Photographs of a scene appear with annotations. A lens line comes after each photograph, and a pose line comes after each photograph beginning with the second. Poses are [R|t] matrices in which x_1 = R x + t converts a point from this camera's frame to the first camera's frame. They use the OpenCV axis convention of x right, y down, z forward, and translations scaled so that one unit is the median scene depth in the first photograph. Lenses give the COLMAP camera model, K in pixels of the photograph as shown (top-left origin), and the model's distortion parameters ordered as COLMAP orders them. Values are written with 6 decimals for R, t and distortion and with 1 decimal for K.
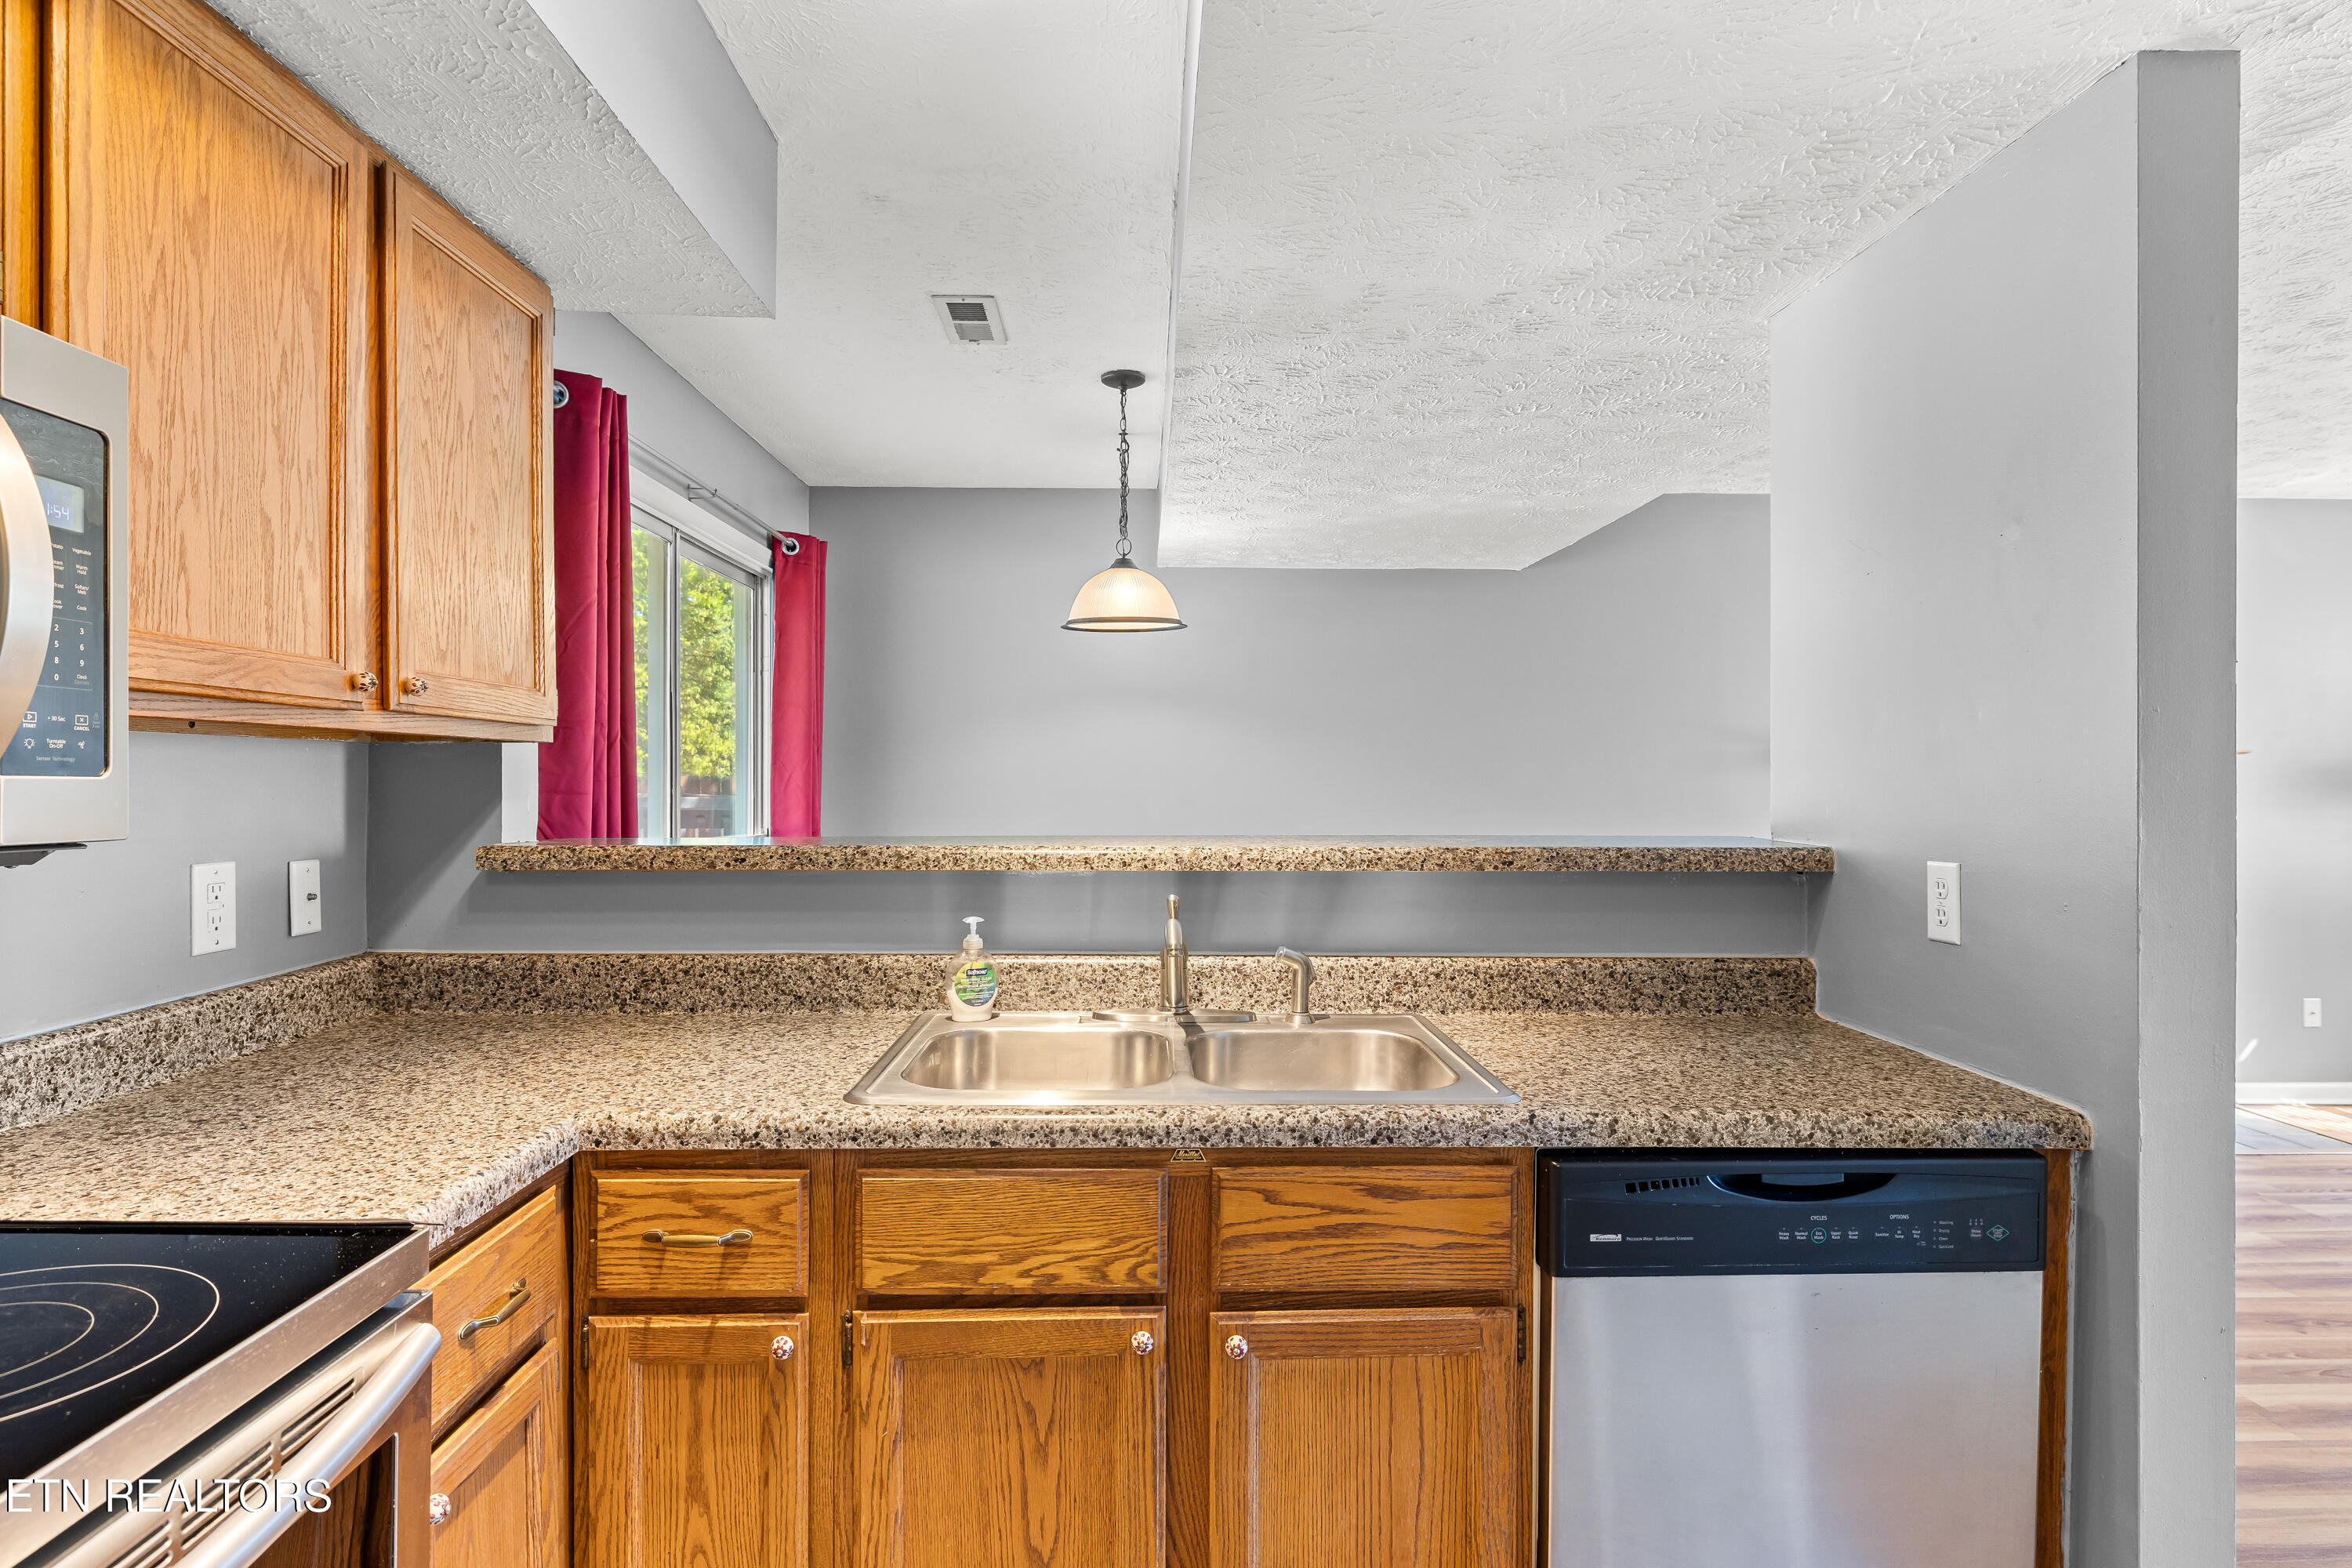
lens RADIAL K [[1226.1, 0, 1176.0], [0, 1226.1, 784.0], [0, 0, 1]] dist [0.000871, -0.002001]
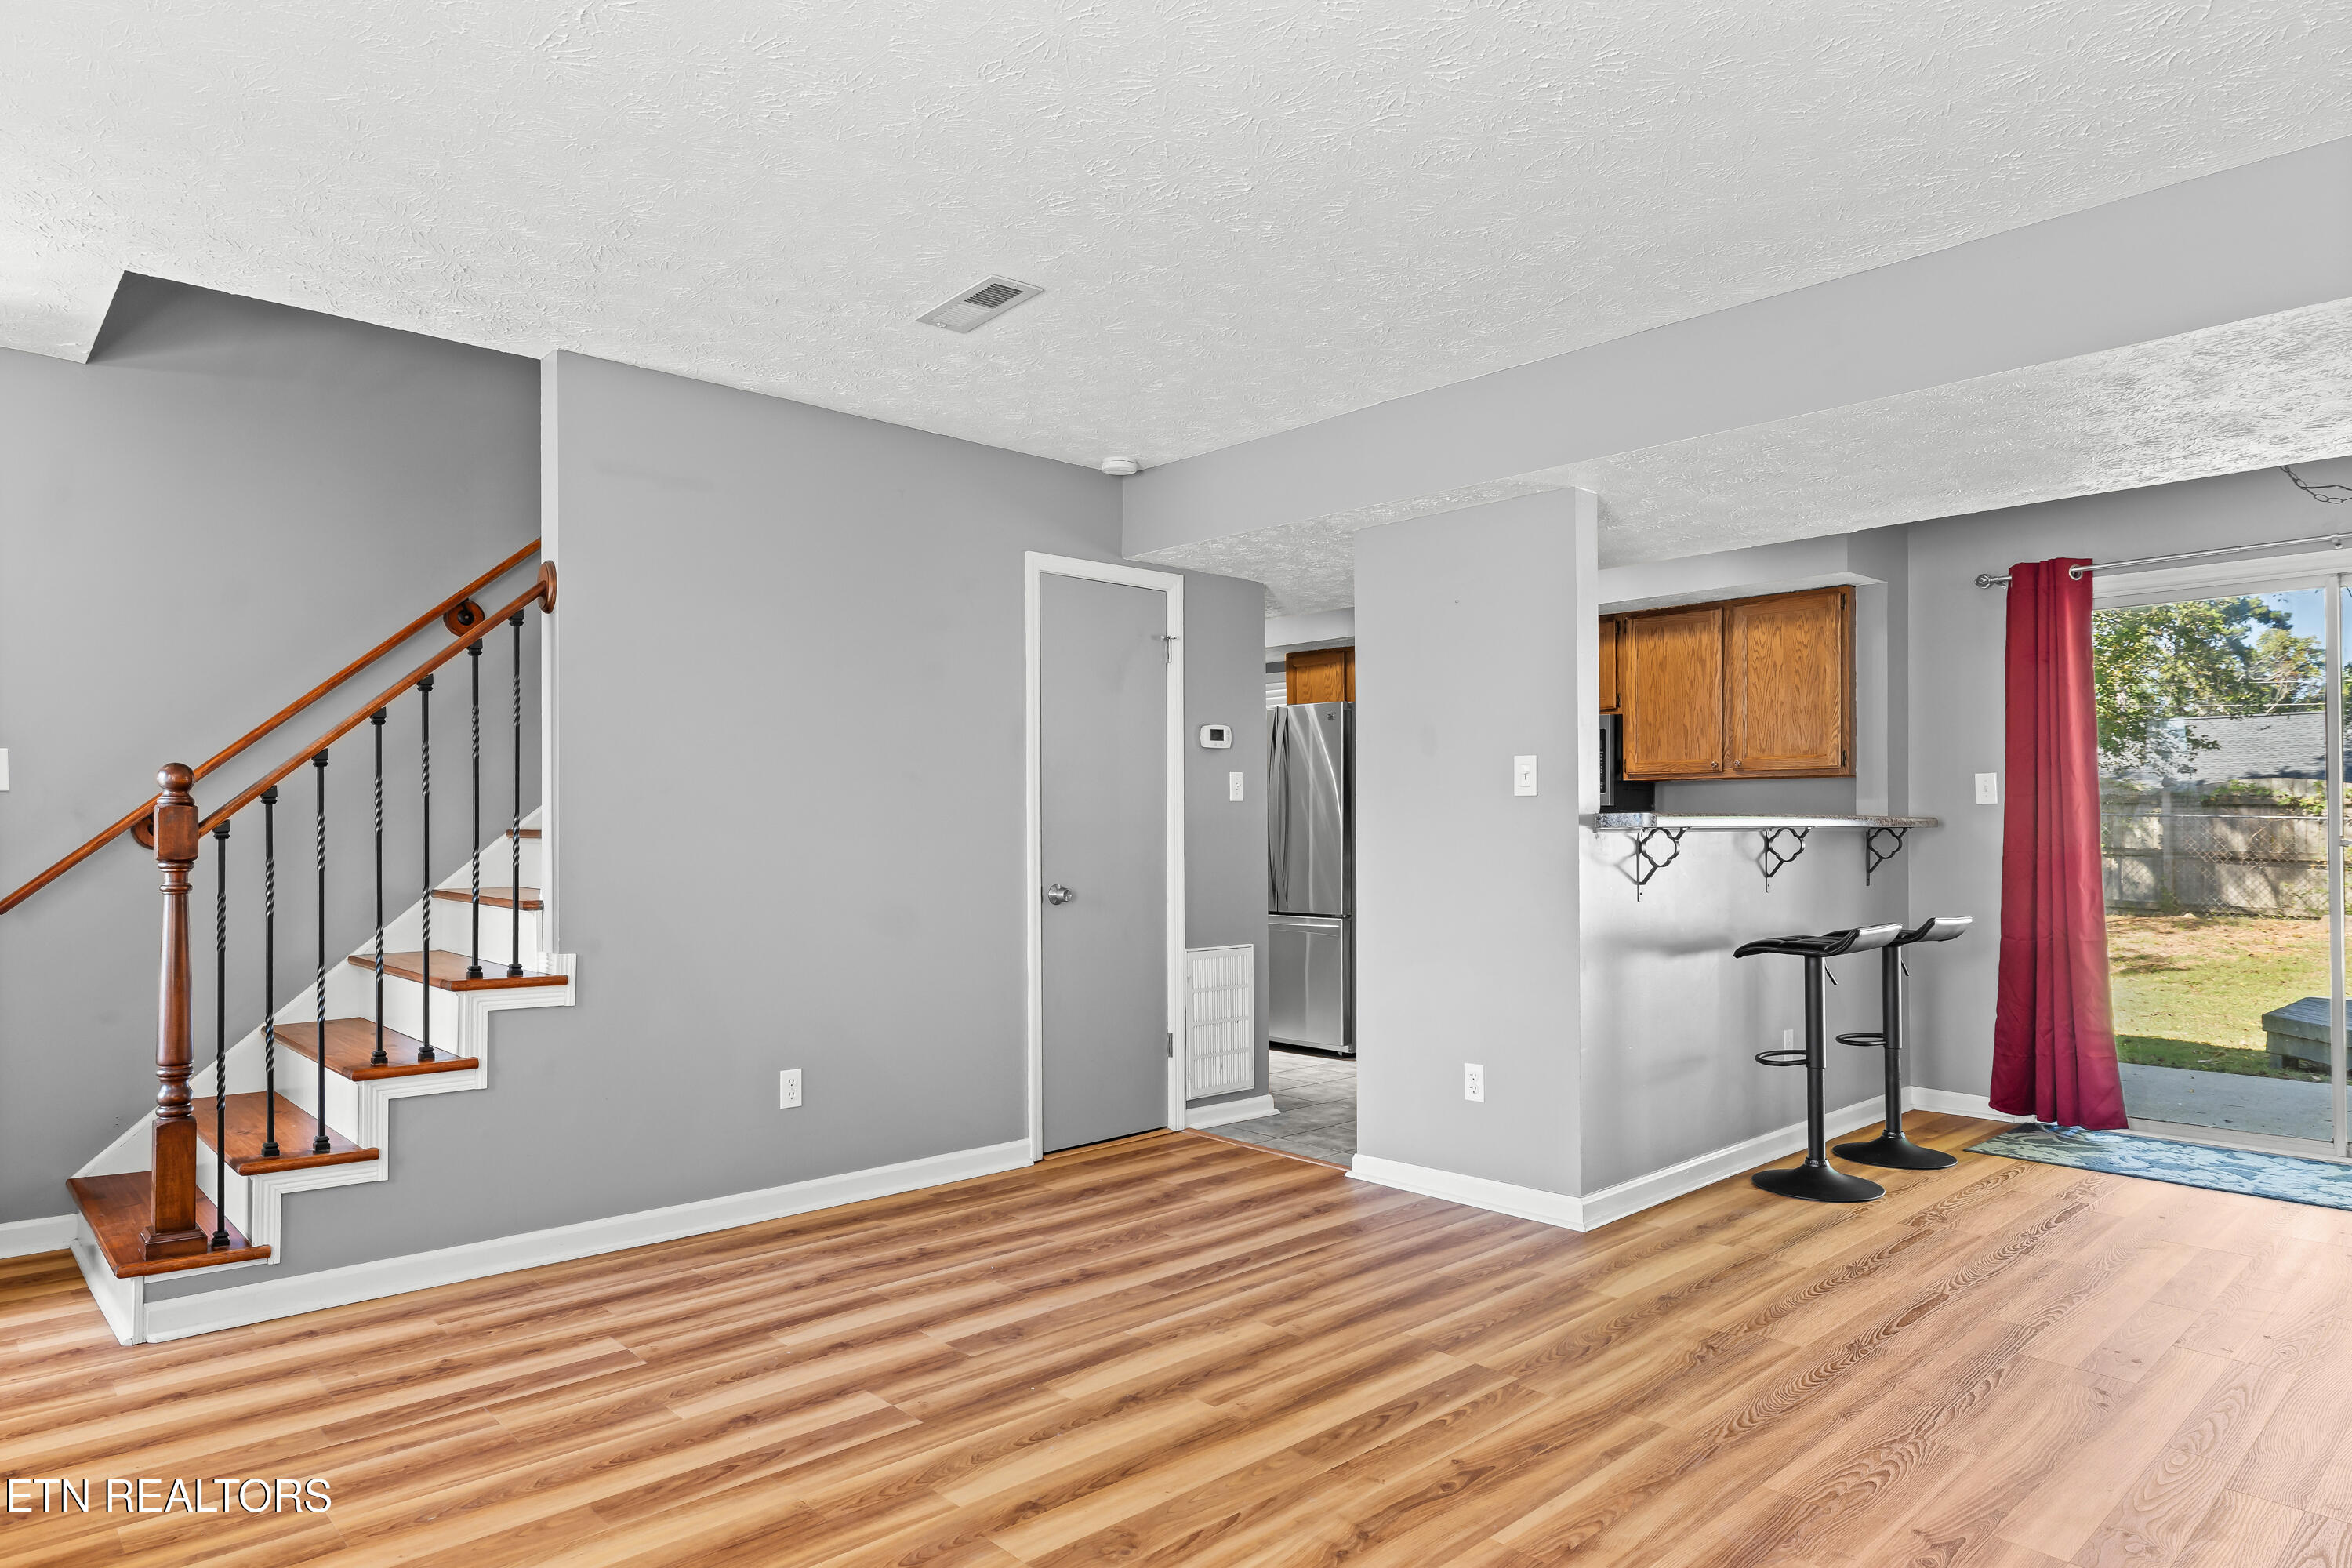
lens RADIAL K [[1378.6, 0, 1150.7], [0, 1378.6, 826.9], [0, 0, 1]] dist [-0.000291, 0.000004]
pose [[-0.763085, 0.003617, -0.646288, 2.991744], [-0.000100, 0.999984, 0.005715, 0.070175], [0.646298, 0.004426, -0.763073, 2.856609]]
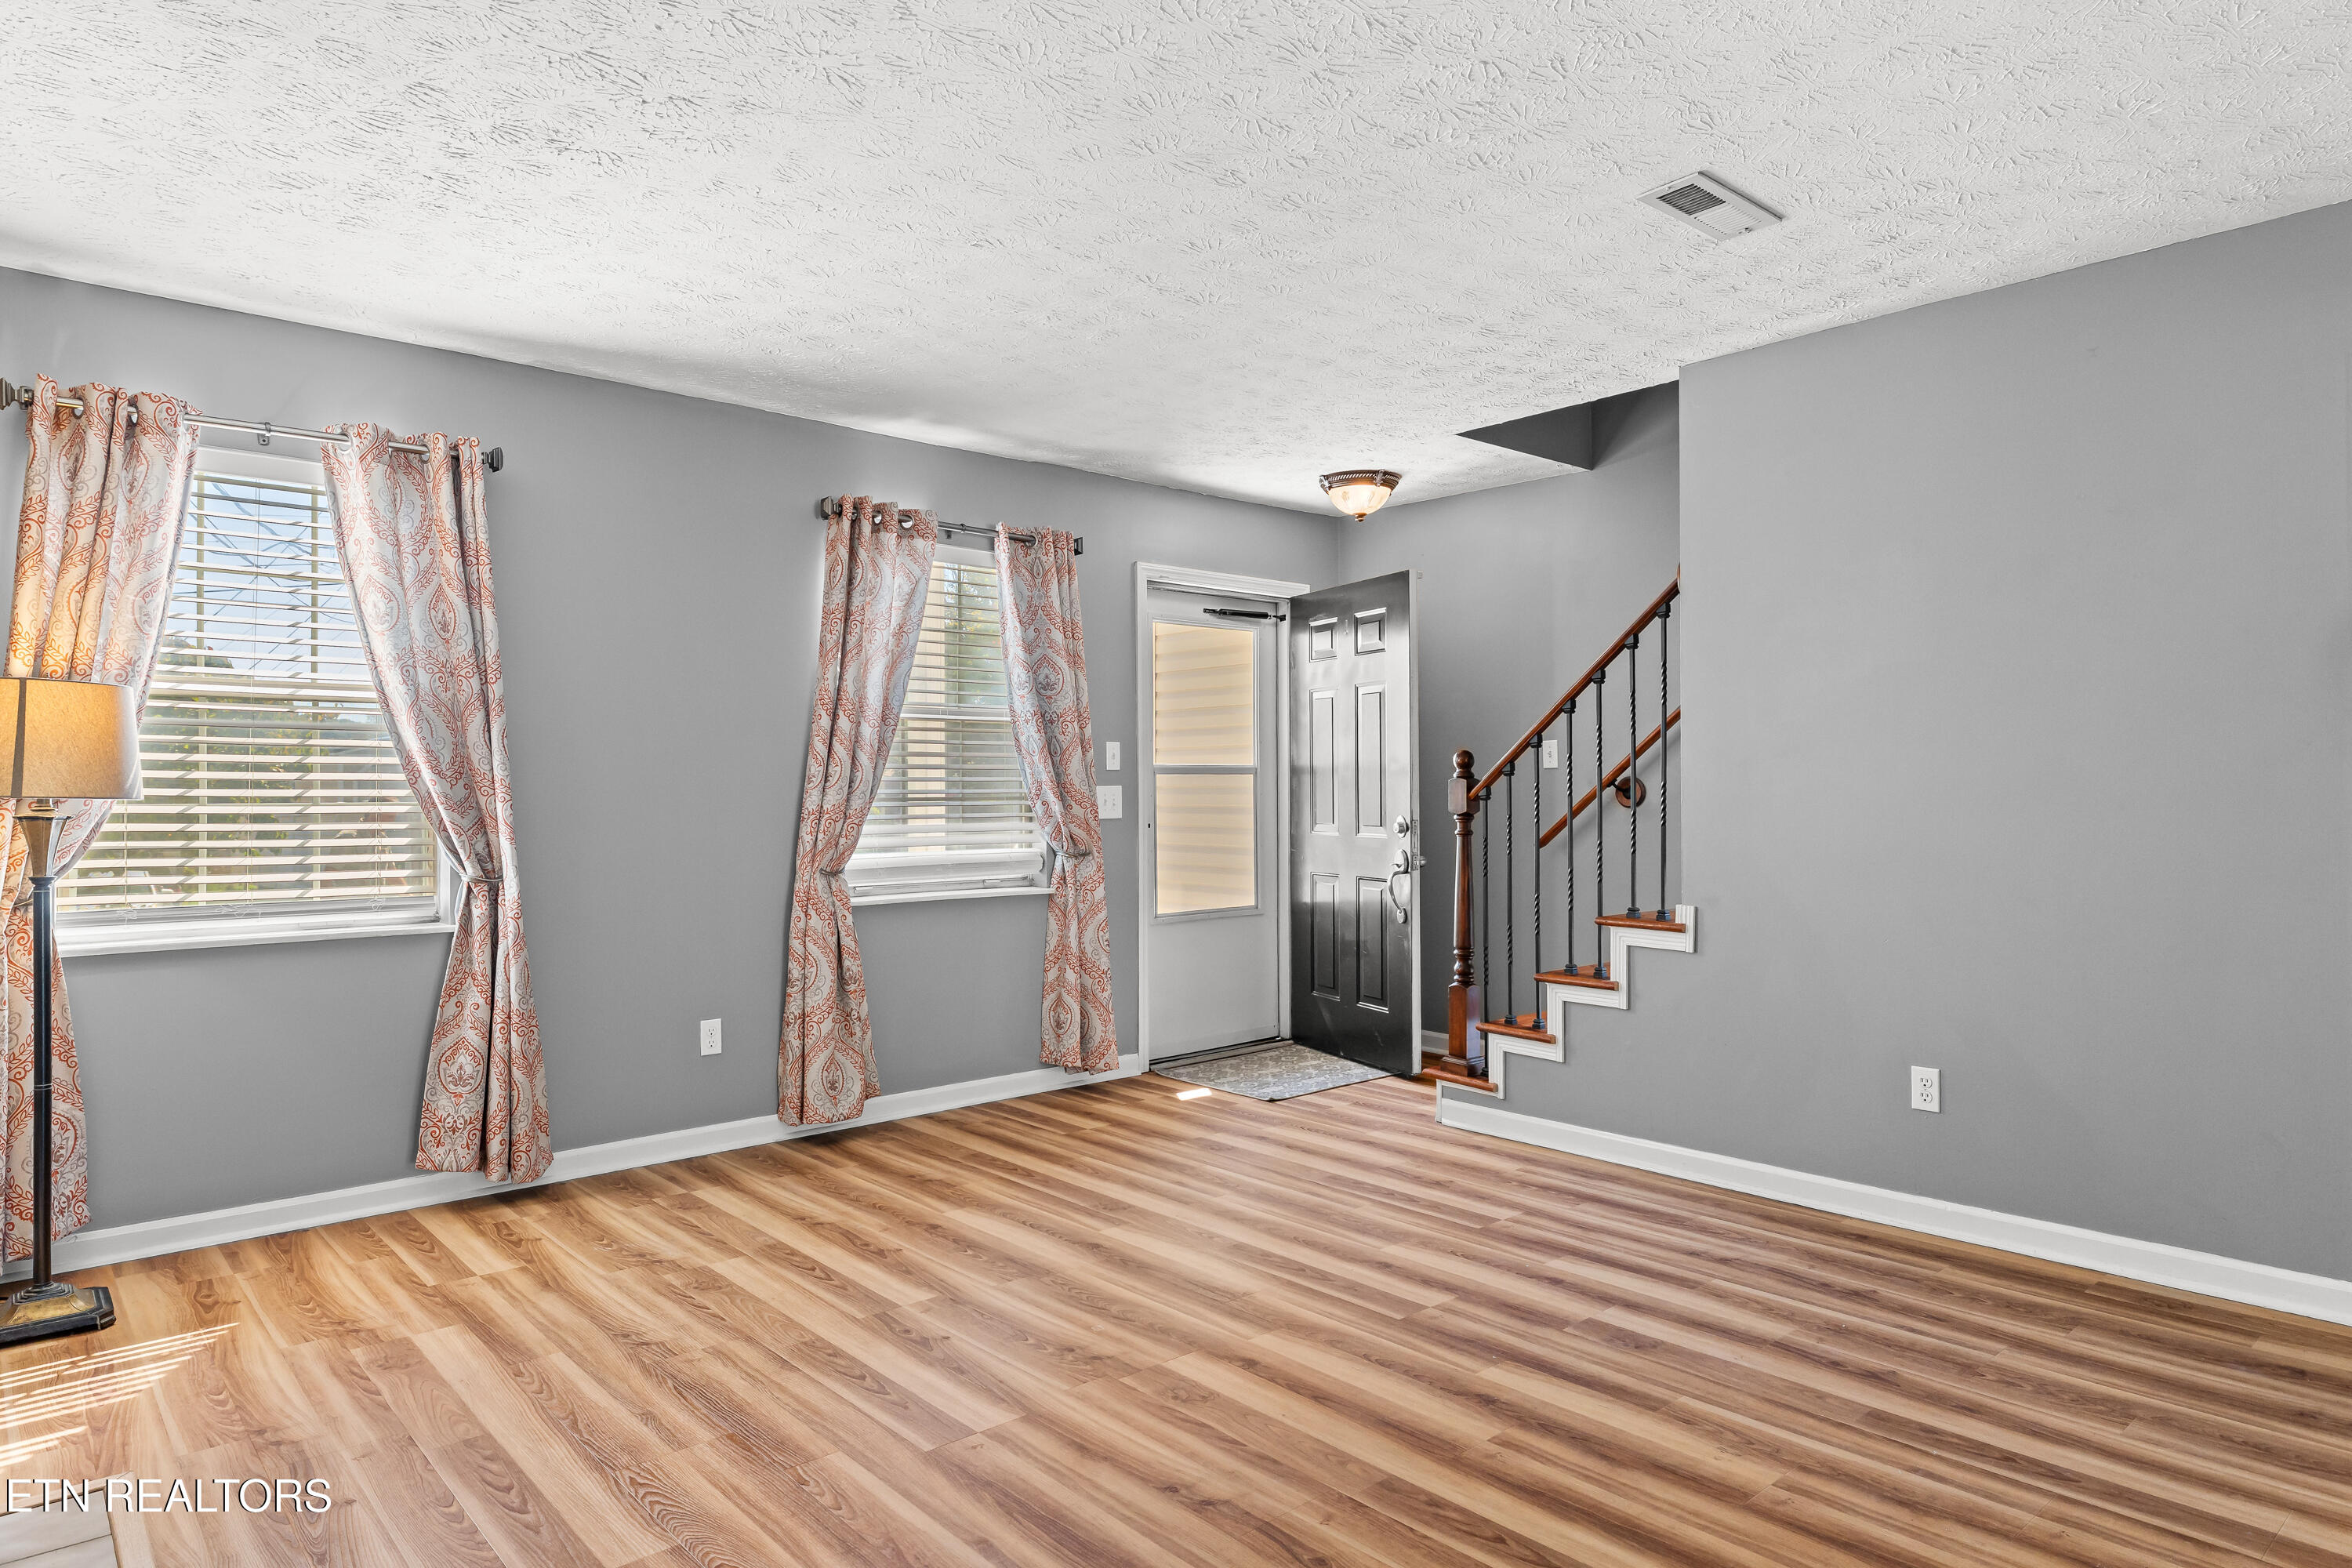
lens RADIAL K [[1387.3, 0, 1179.9], [0, 1387.3, 778.2], [0, 0, 1]] dist [-0.000116, -0.000802]
pose [[-0.639409, 0.013425, 0.768750, 0.805038], [0.009442, 0.999909, -0.009608, 0.076023], [-0.768809, 0.001115, -0.639477, 2.851373]]
